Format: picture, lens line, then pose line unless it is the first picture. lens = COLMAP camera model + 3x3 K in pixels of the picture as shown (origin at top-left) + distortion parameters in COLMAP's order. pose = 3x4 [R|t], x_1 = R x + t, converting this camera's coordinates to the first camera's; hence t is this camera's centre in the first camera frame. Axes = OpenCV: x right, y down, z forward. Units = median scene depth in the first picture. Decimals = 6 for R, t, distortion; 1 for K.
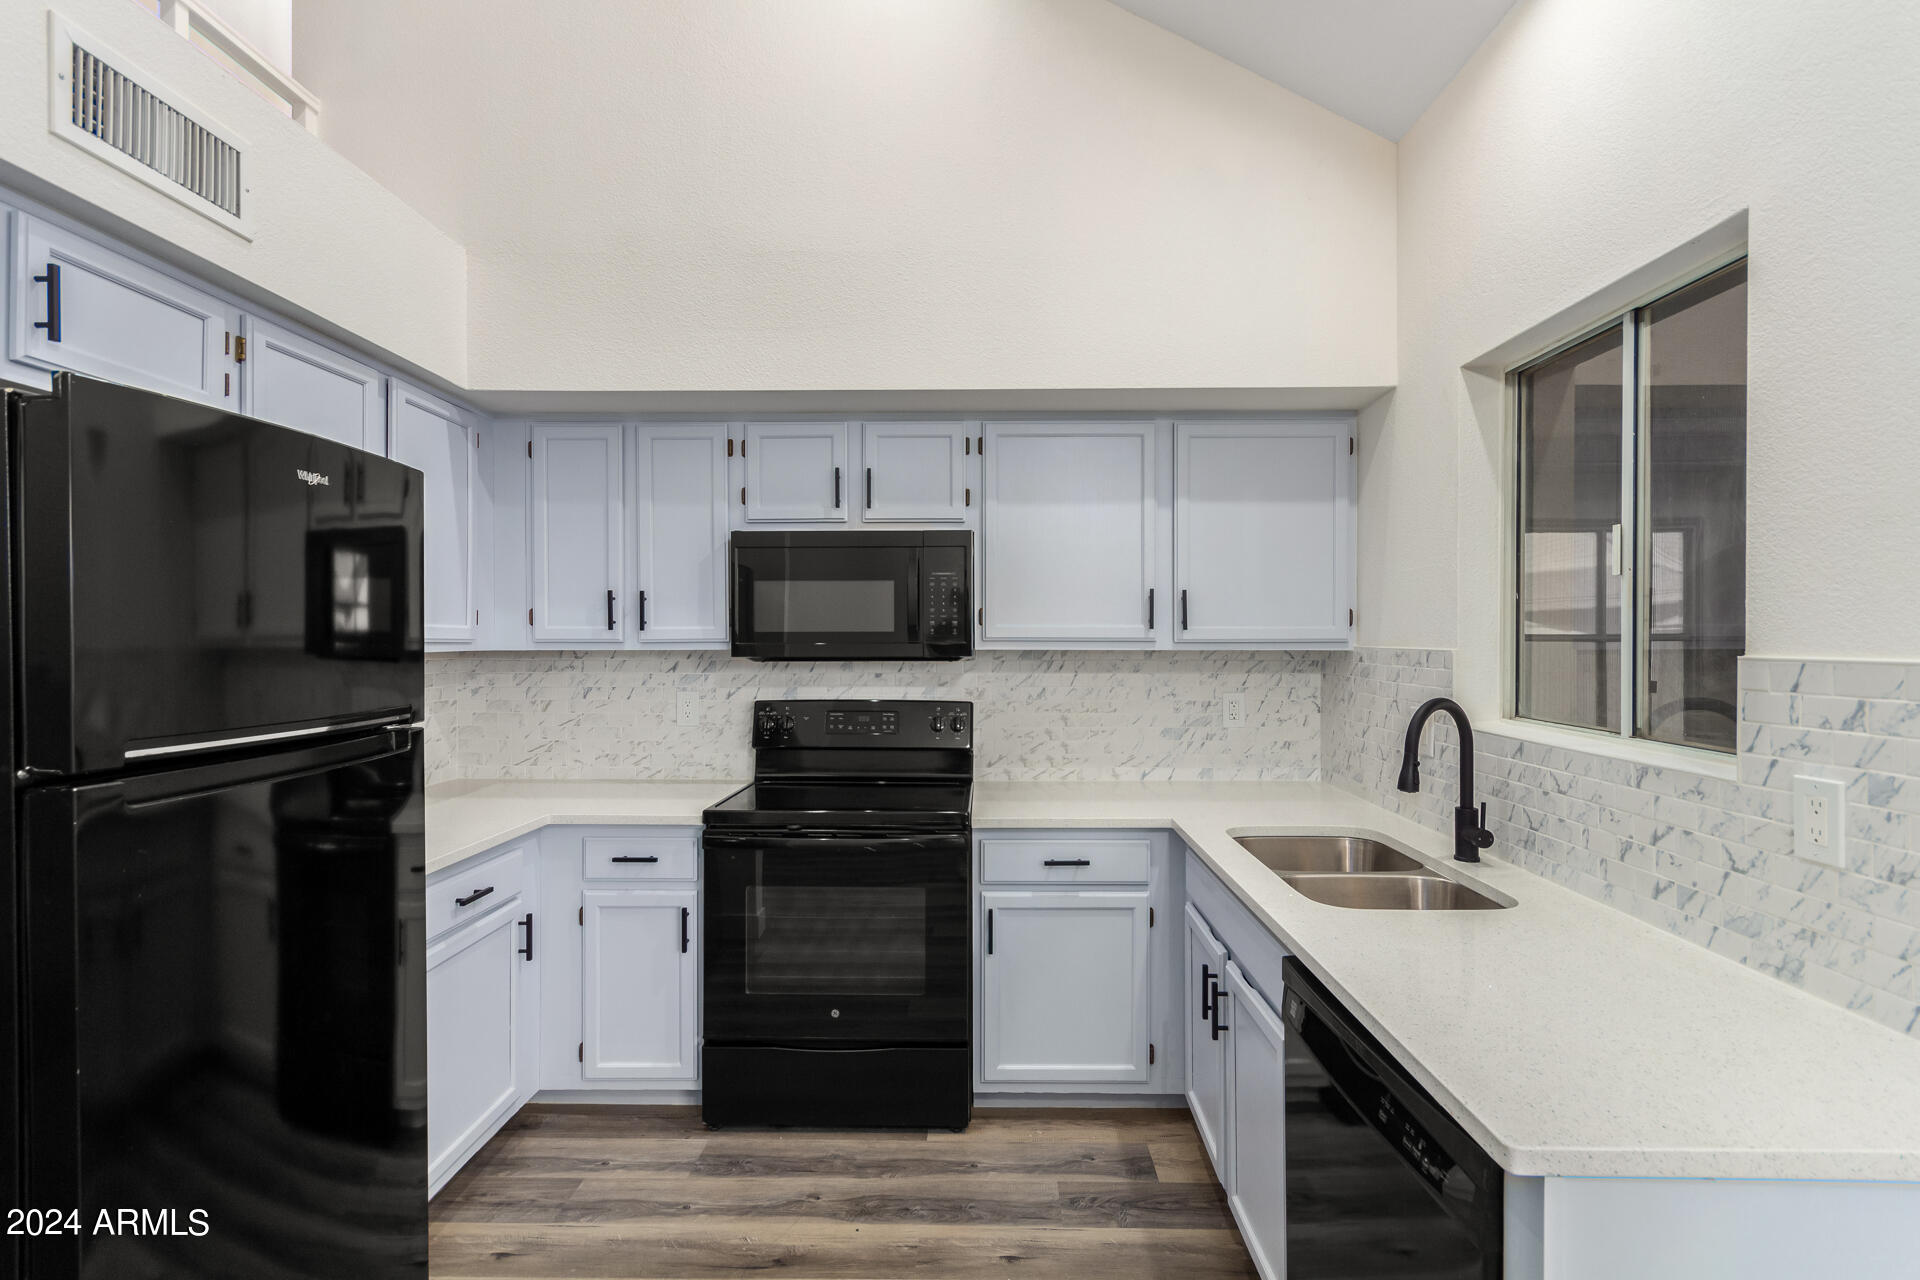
lens RADIAL K [[912.5, 0, 993.7], [0, 912.5, 646.7], [0, 0, 1]] dist [0.003657, 0.001285]
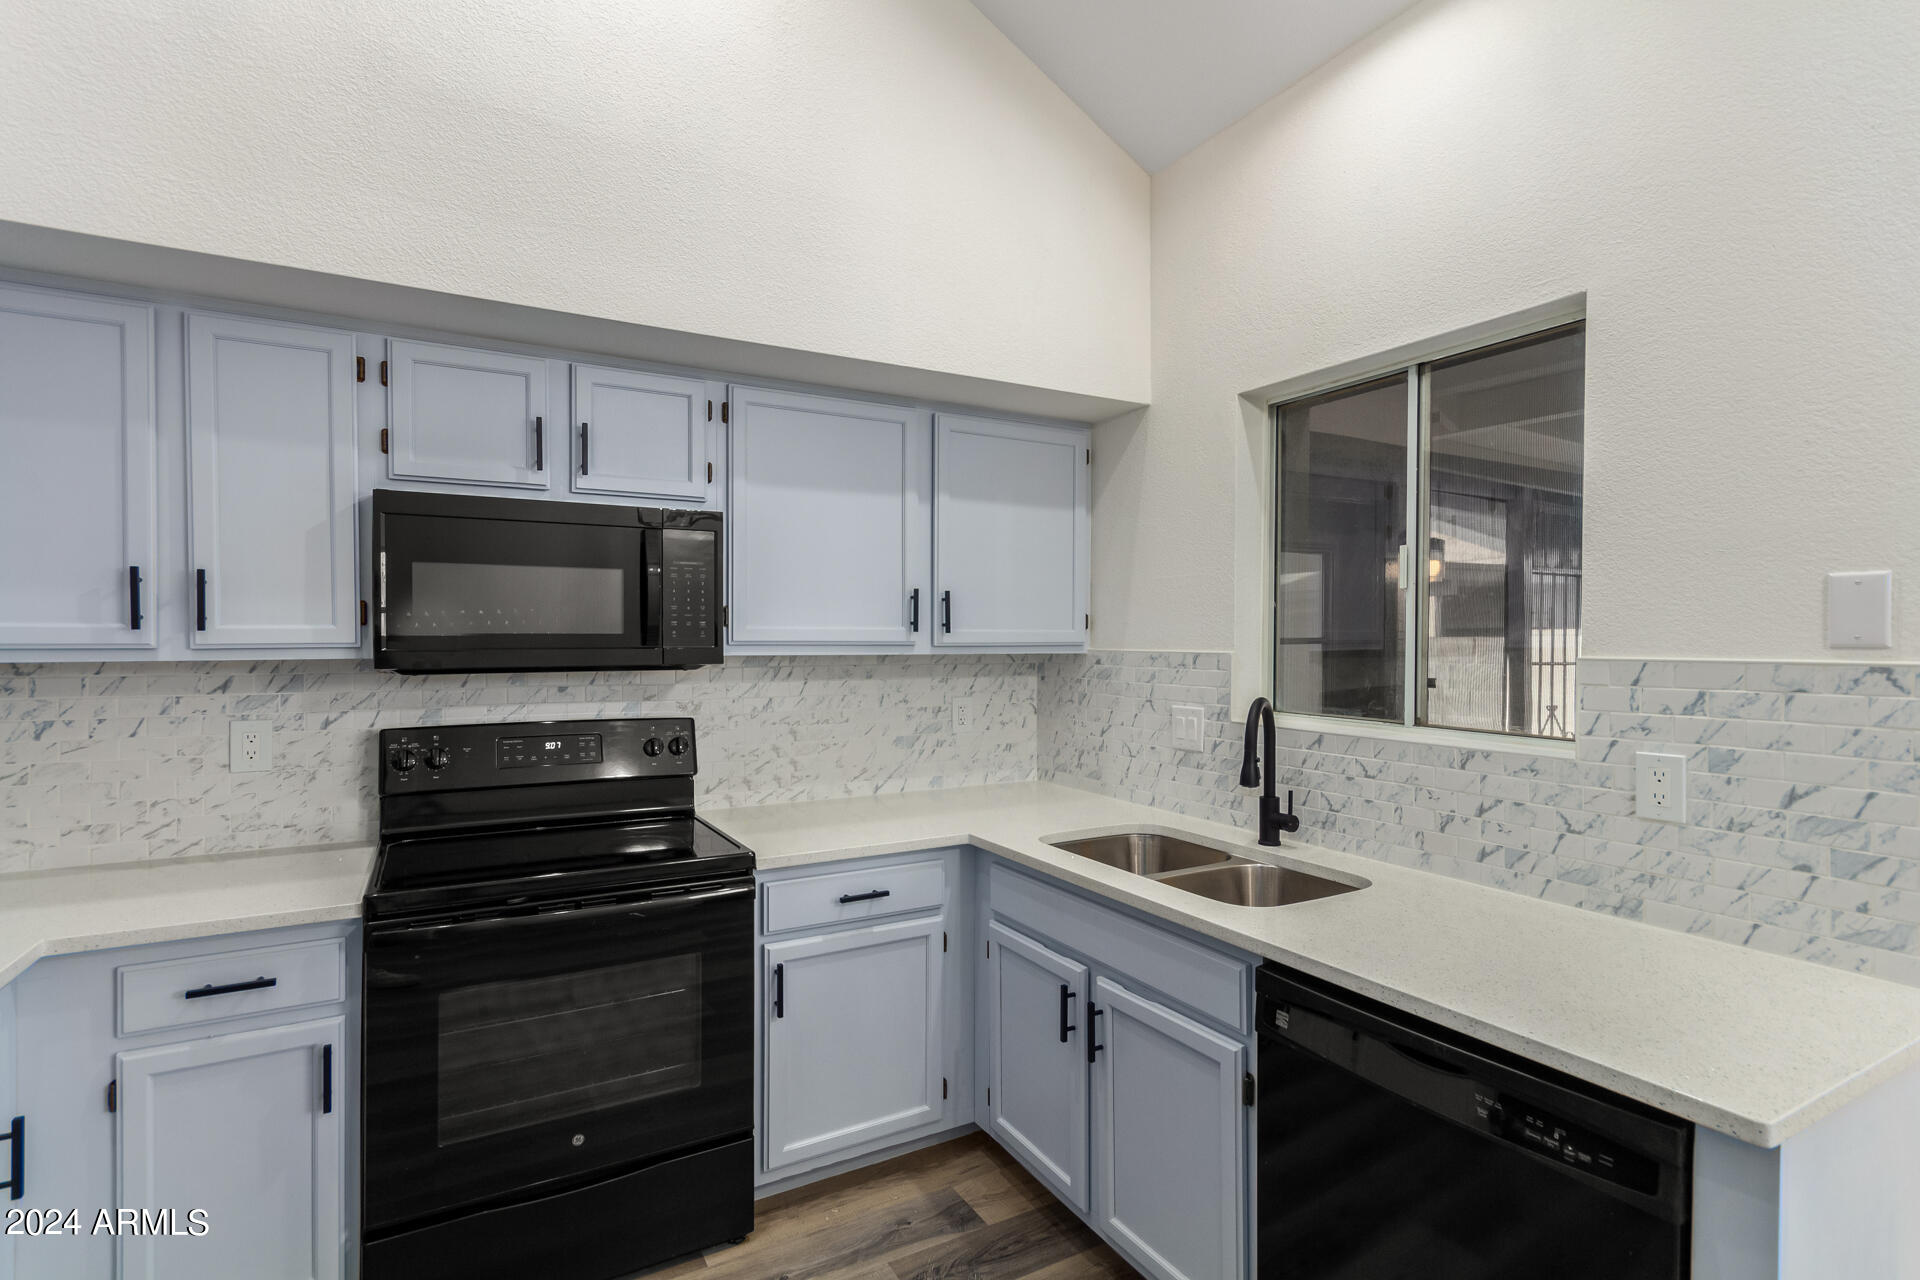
lens RADIAL K [[902.5, 0, 989.0], [0, 902.5, 651.9], [0, 0, 1]] dist [0.003863, 0.001847]
pose [[0.865969, -0.006344, 0.500058, -0.247934], [0.004857, 0.999979, 0.004275, -0.002974], [-0.500074, -0.001273, 0.865982, 0.181686]]
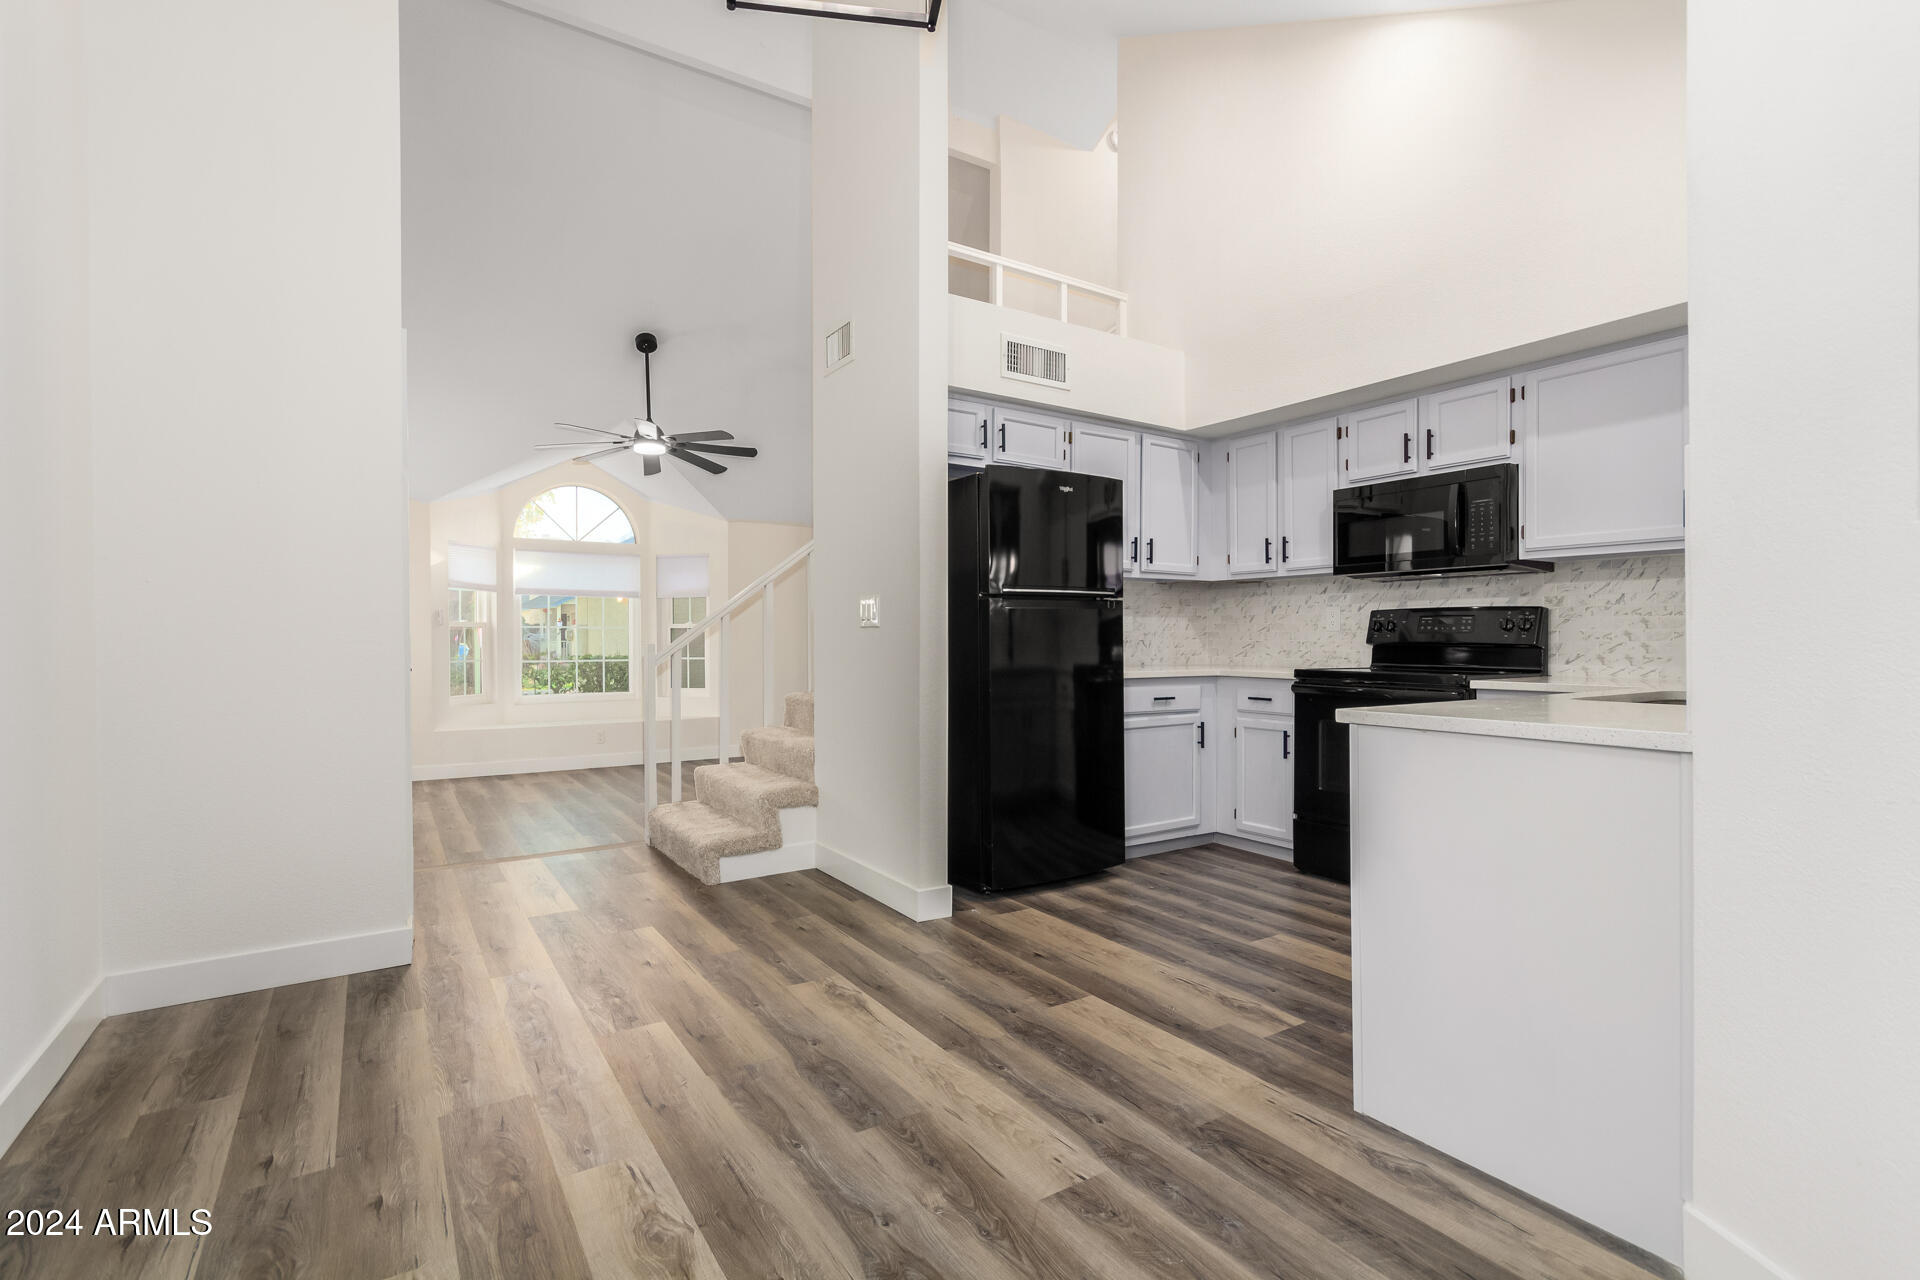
lens RADIAL K [[884.8, 0, 982.4], [0, 884.8, 651.8], [0, 0, 1]] dist [-0.000046, 0.009823]
pose [[0.577132, 0.011882, -0.816564, 0.612761], [0.000670, 0.999887, 0.015023, 0.124329], [0.816650, -0.009217, 0.577059, -0.322686]]
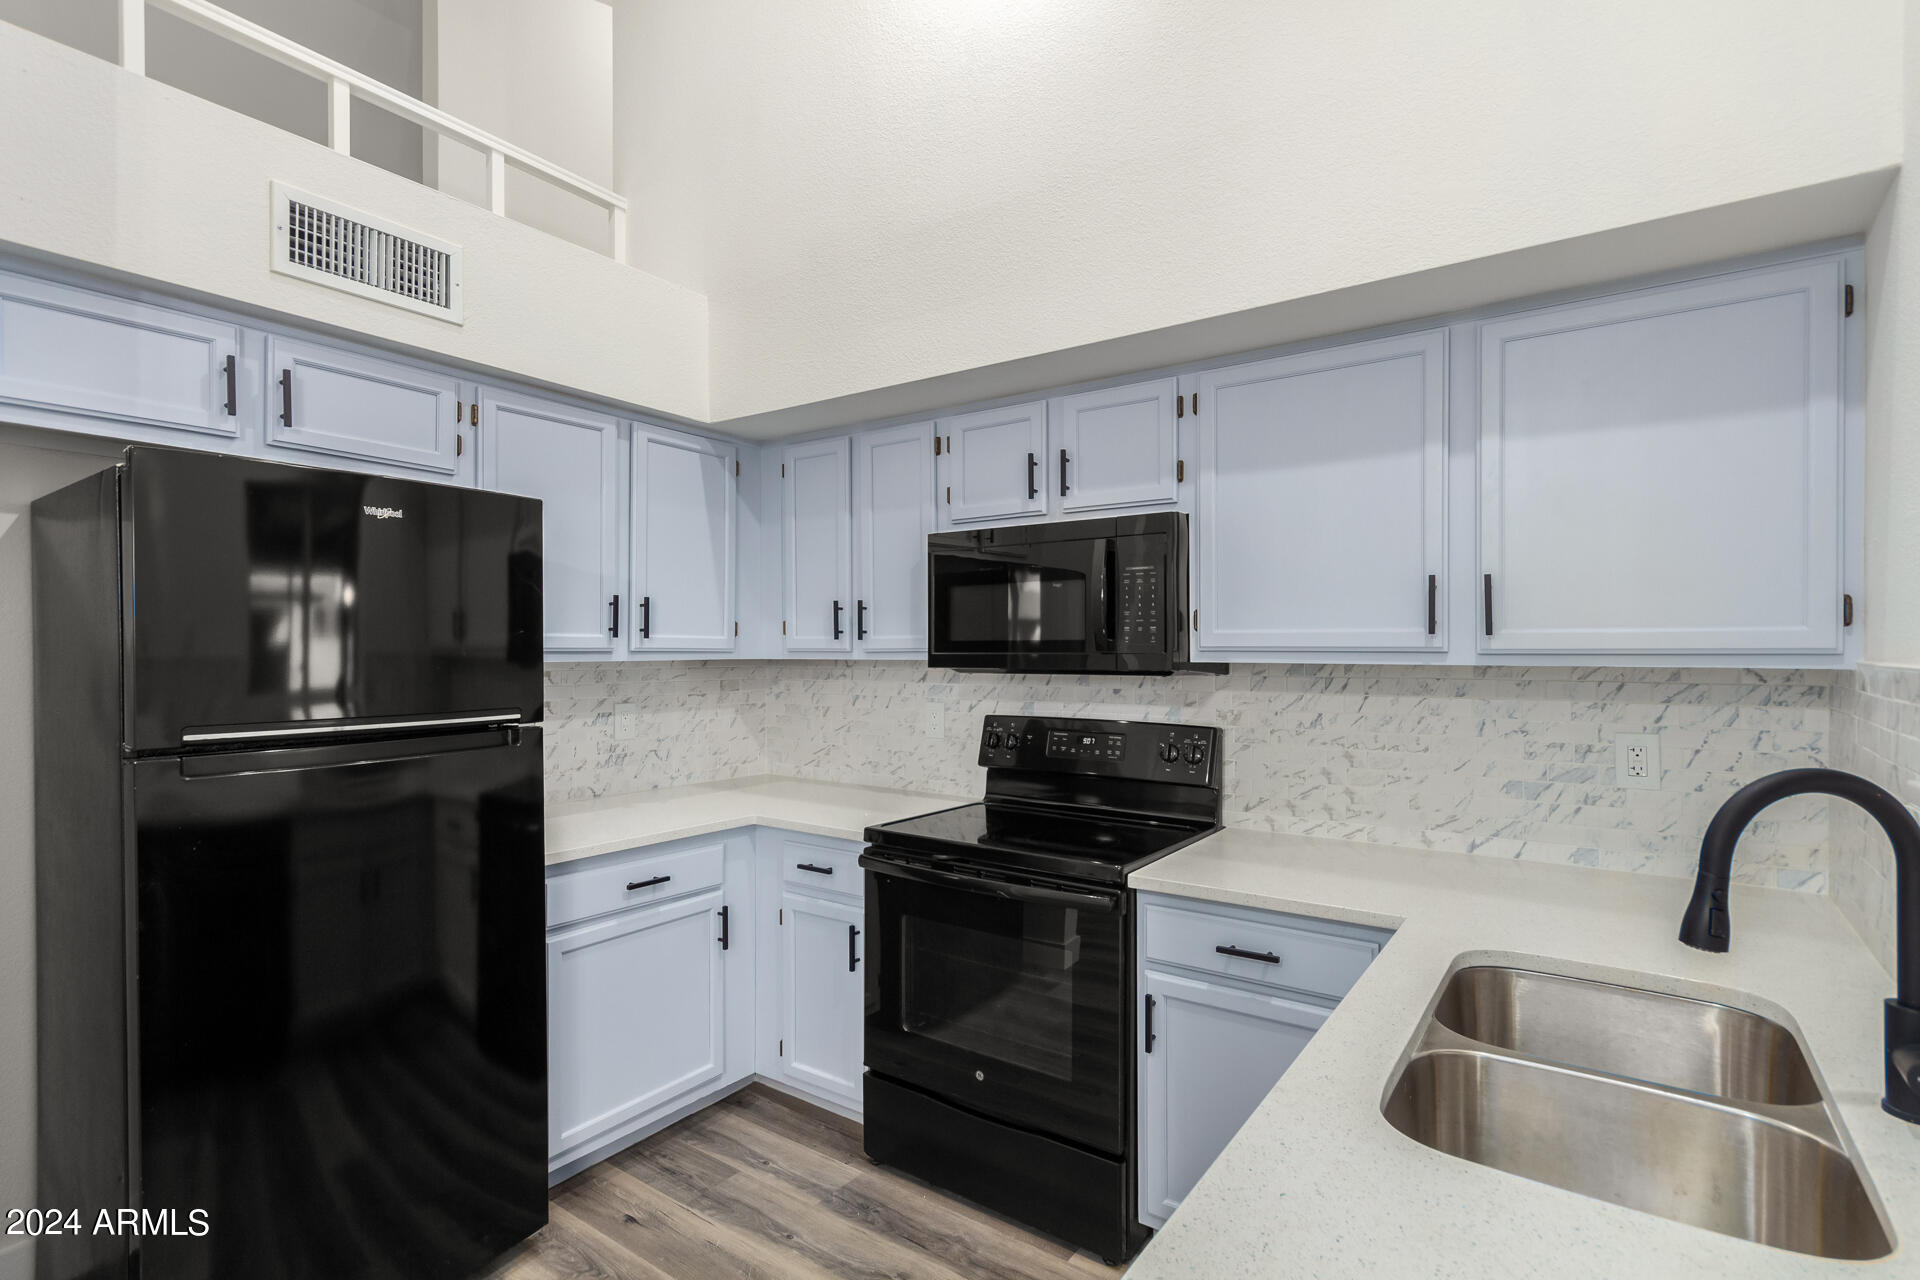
lens RADIAL K [[929.4, 0, 935.9], [0, 929.4, 656.4], [0, 0, 1]] dist [-0.002816, 0.012088]
pose [[0.815124, 0.005065, -0.579264, 0.302660], [-0.005197, 0.999985, 0.001430, -0.001915], [0.579262, 0.001845, 0.815139, 0.243903]]
